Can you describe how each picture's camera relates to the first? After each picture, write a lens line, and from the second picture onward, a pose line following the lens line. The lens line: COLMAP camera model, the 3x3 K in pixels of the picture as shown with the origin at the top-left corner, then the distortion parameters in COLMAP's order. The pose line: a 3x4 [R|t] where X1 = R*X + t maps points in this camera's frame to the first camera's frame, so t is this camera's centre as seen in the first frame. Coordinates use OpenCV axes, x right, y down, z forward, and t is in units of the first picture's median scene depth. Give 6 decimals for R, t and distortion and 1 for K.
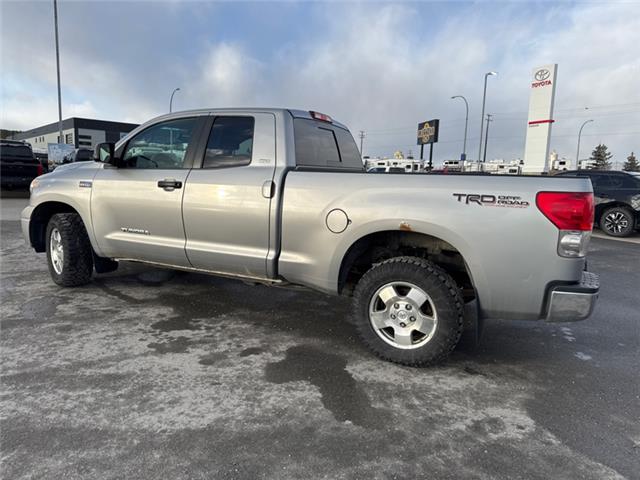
lens RADIAL K [[458.0, 0, 320.0], [0, 458.0, 240.0], [0, 0, 1]] dist [0.031944, -0.022084]
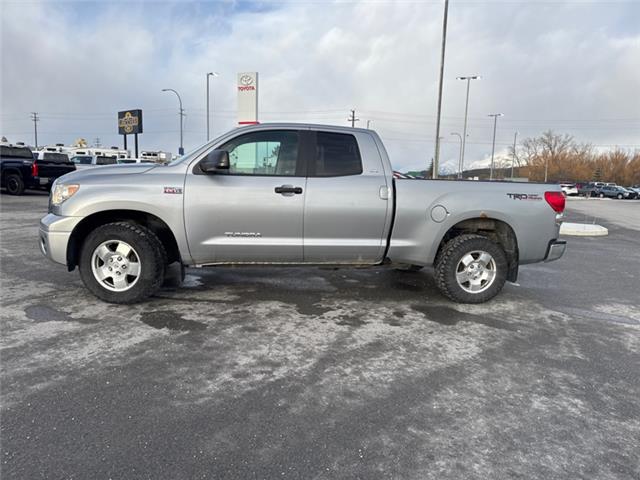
lens RADIAL K [[448.0, 0, 319.1], [0, 448.0, 247.9], [0, 0, 1]] dist [0.114463, -0.203403]
pose [[0.789086, -0.096687, 0.606625, -1.059821], [0.074108, 0.995306, 0.062239, -0.048037], [-0.609796, -0.004156, 0.792548, 0.086622]]
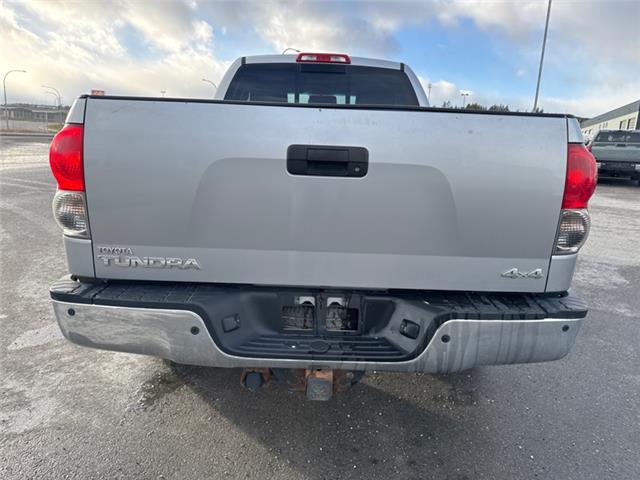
lens RADIAL K [[461.1, 0, 320.0], [0, 461.1, 240.0], [0, 0, 1]] dist [-0.040569, -0.000347]
pose [[0.448588, 0.174923, -0.876454, 0.915348], [-0.147039, 0.981742, 0.120678, -0.048014], [0.881560, 0.074738, 0.466118, 0.777421]]
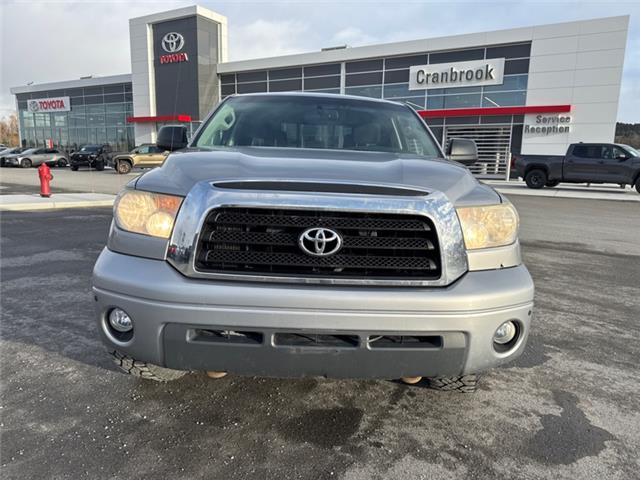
lens RADIAL K [[458.0, 0, 320.0], [0, 458.0, 240.0], [0, 0, 1]] dist [0.031944, -0.022084]
pose [[-0.467234, -0.195671, 0.862210, -1.266572], [0.072454, 0.963449, 0.257909, -0.319146], [-0.881160, 0.182974, -0.435979, 1.884597]]
